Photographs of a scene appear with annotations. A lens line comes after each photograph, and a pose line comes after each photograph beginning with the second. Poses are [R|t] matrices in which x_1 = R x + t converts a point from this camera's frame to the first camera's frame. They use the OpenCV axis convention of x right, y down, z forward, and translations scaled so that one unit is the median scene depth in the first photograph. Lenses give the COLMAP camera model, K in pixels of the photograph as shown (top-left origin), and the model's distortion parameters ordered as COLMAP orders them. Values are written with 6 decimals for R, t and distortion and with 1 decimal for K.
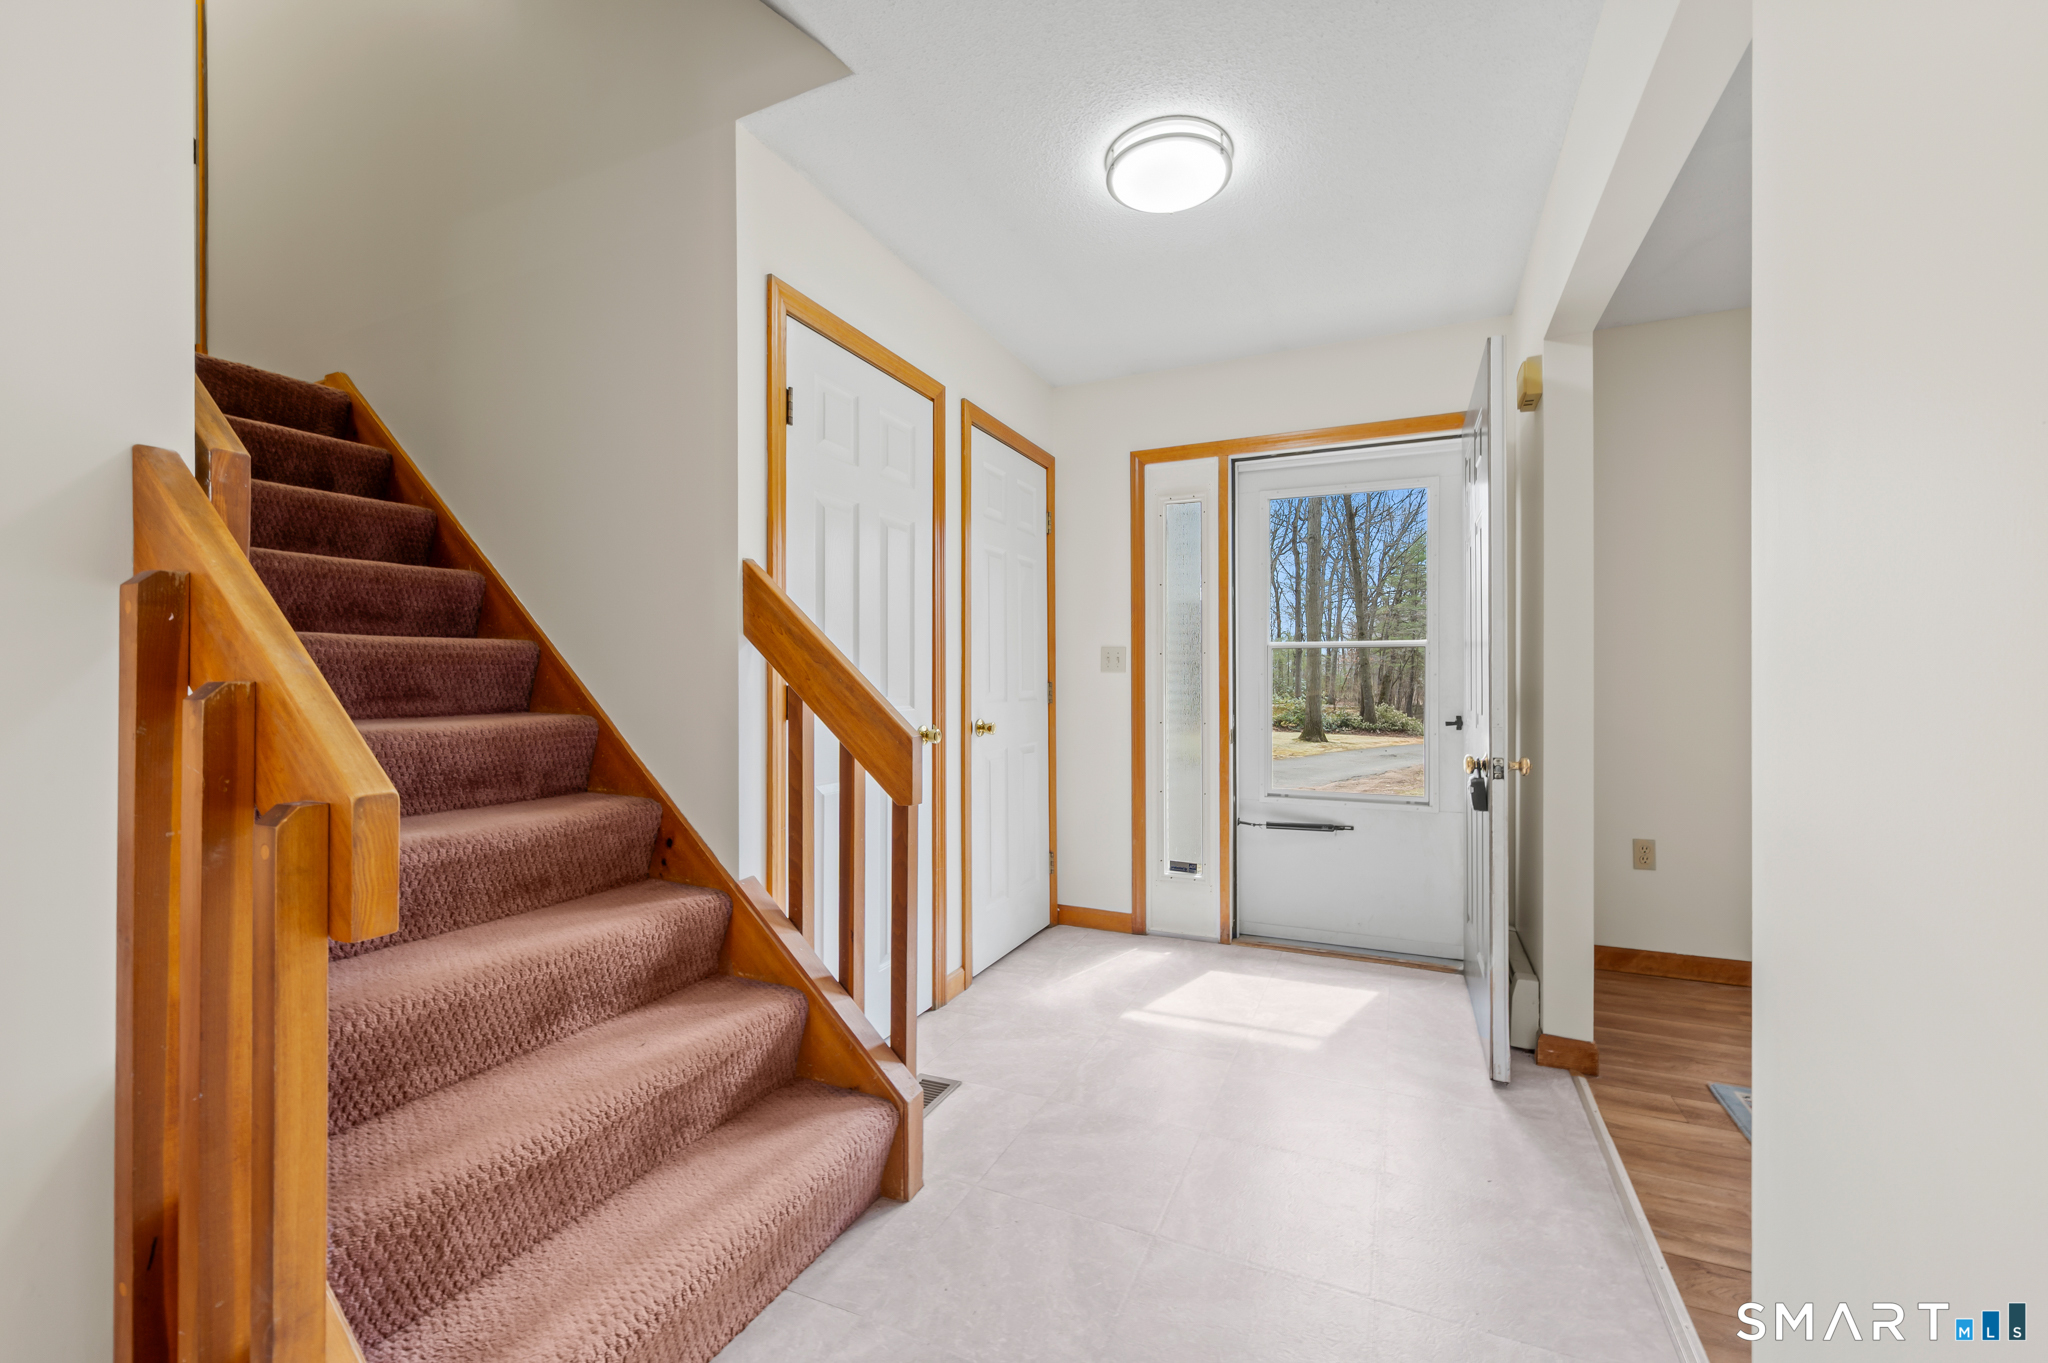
lens RADIAL K [[826.6, 0, 1029.5], [0, 826.6, 678.0], [0, 0, 1]] dist [-0.003780, 0.001147]
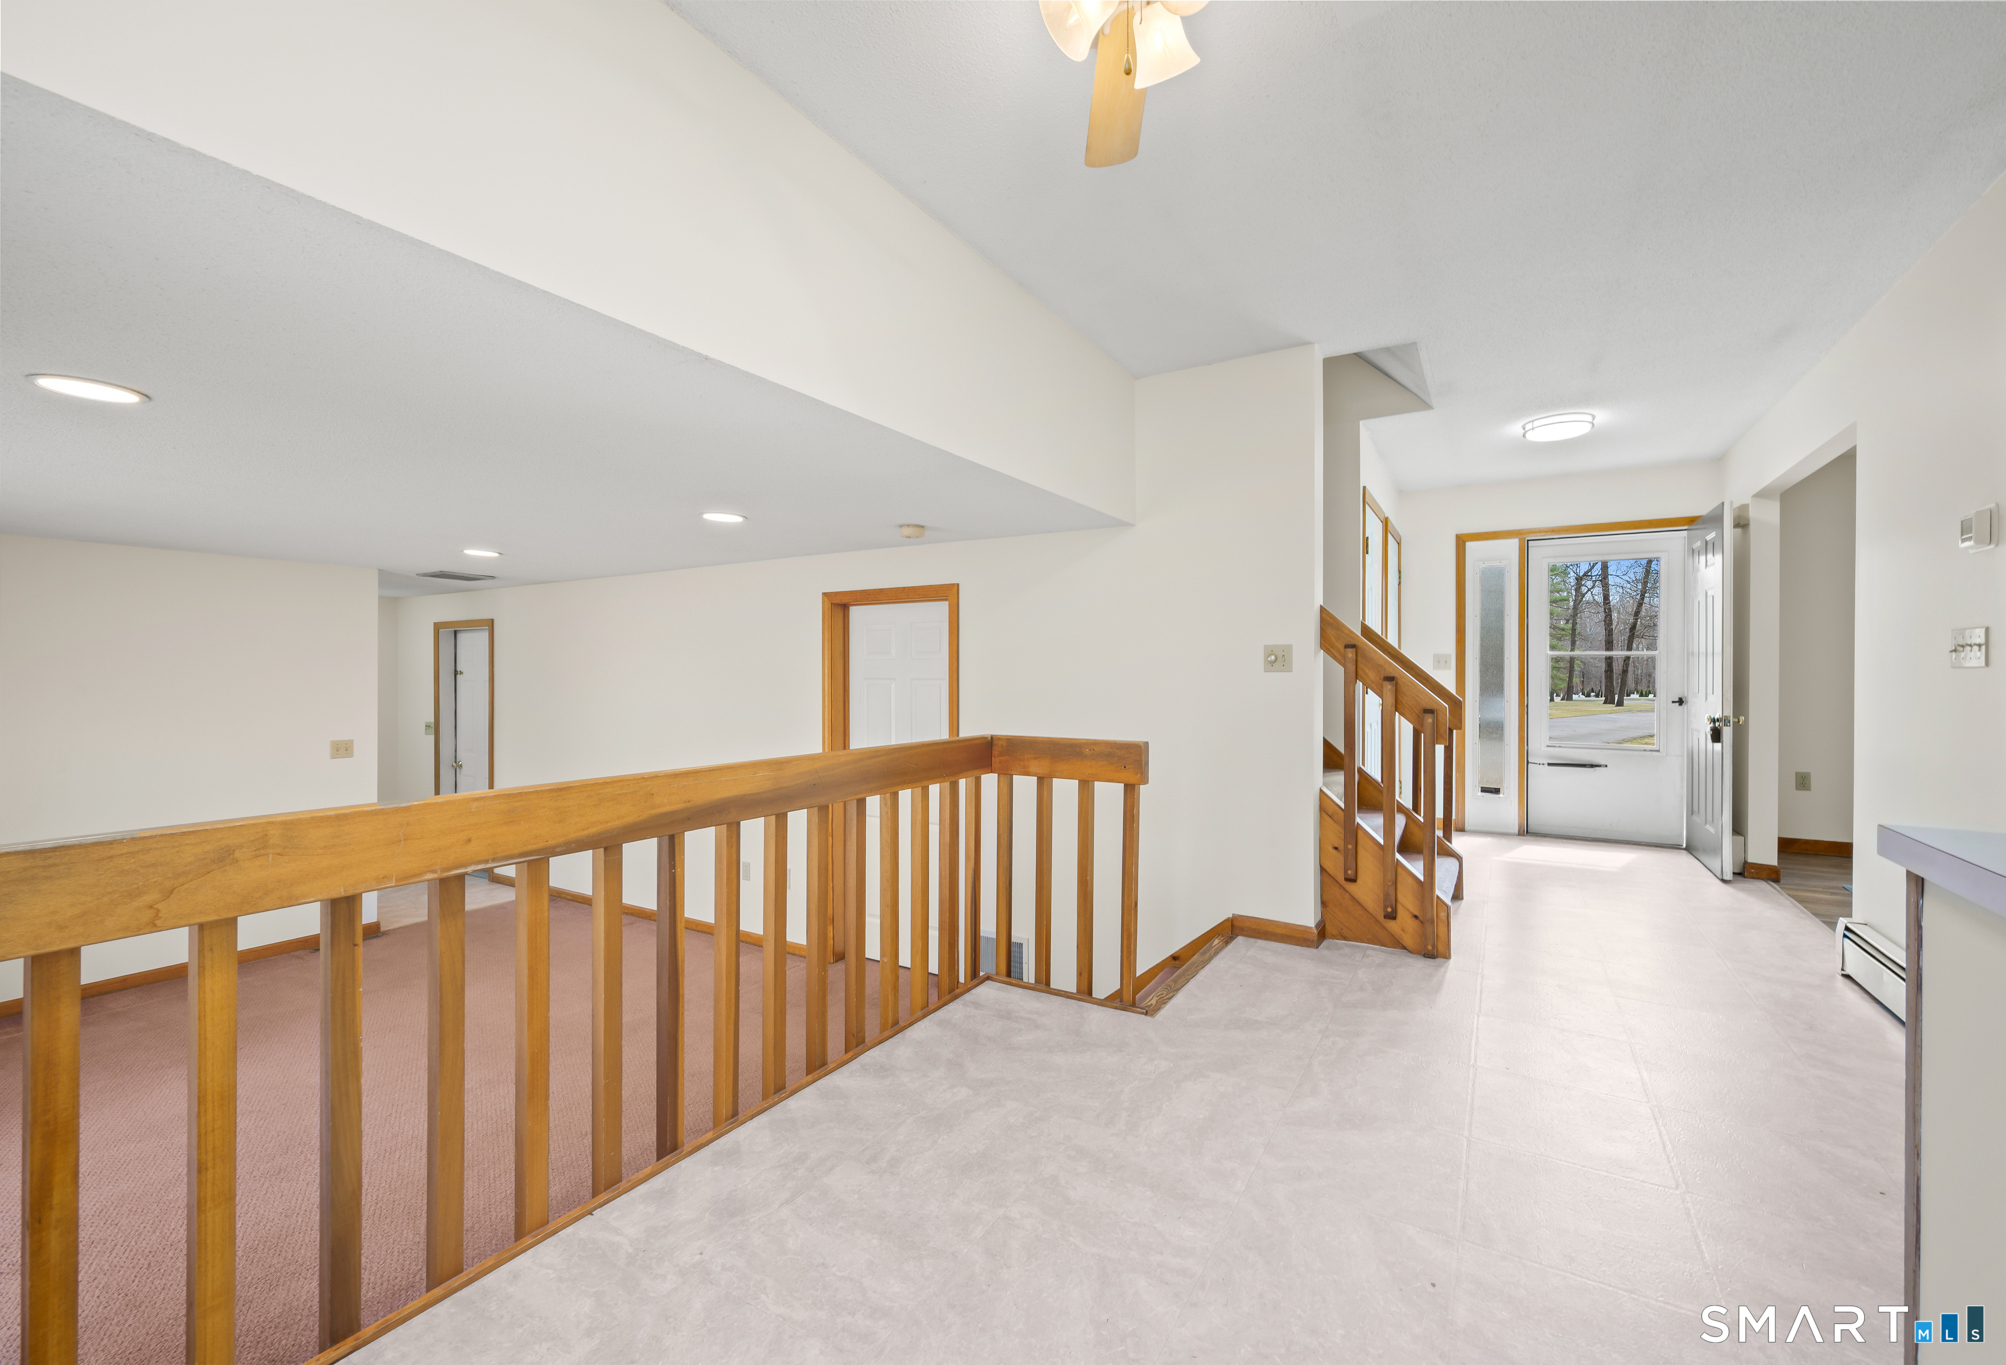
lens RADIAL K [[827.7, 0, 1021.2], [0, 827.7, 674.9], [0, 0, 1]] dist [0.001623, -0.000255]
pose [[0.994881, 0.002312, -0.101031, -0.650046], [-0.001915, 0.999990, 0.004026, -0.003176], [0.101039, -0.003812, 0.994875, -0.813695]]
